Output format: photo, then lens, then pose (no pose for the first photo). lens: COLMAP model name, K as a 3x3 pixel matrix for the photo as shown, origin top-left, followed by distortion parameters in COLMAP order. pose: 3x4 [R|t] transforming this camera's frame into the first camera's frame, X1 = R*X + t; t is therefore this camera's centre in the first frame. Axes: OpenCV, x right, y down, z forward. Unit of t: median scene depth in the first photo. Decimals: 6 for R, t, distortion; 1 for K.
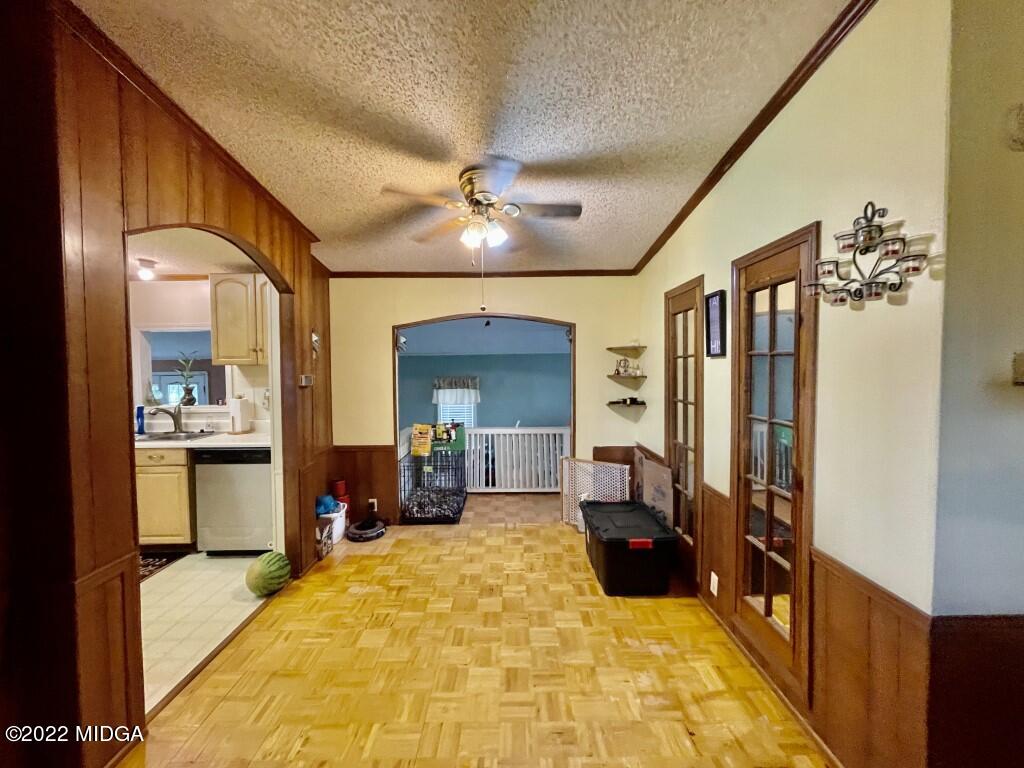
lens RADIAL K [[415.3, 0, 512.0], [0, 415.3, 384.0], [0, 0, 1]] dist [-0.008350, 0.000175]
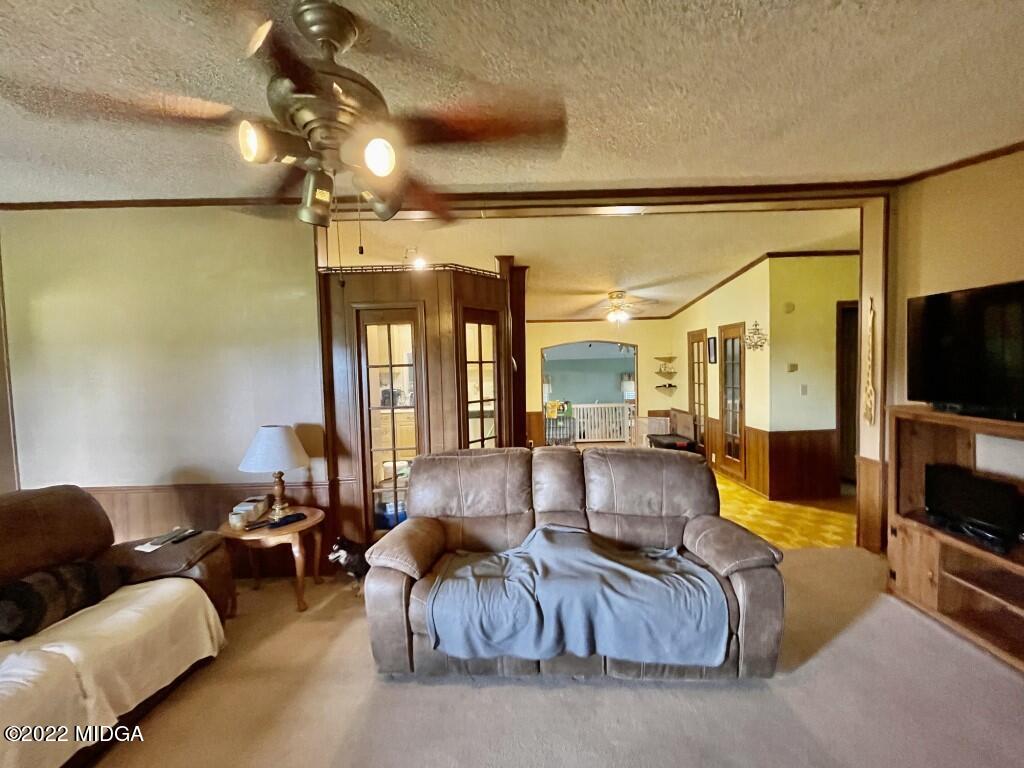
lens RADIAL K [[412.0, 0, 512.0], [0, 412.0, 384.0], [0, 0, 1]] dist [-0.000047, -0.000012]
pose [[0.999813, -0.018687, 0.004966, -0.607365], [0.018679, 0.999824, 0.001664, 0.025543], [-0.004996, -0.001571, 0.999986, -1.227237]]
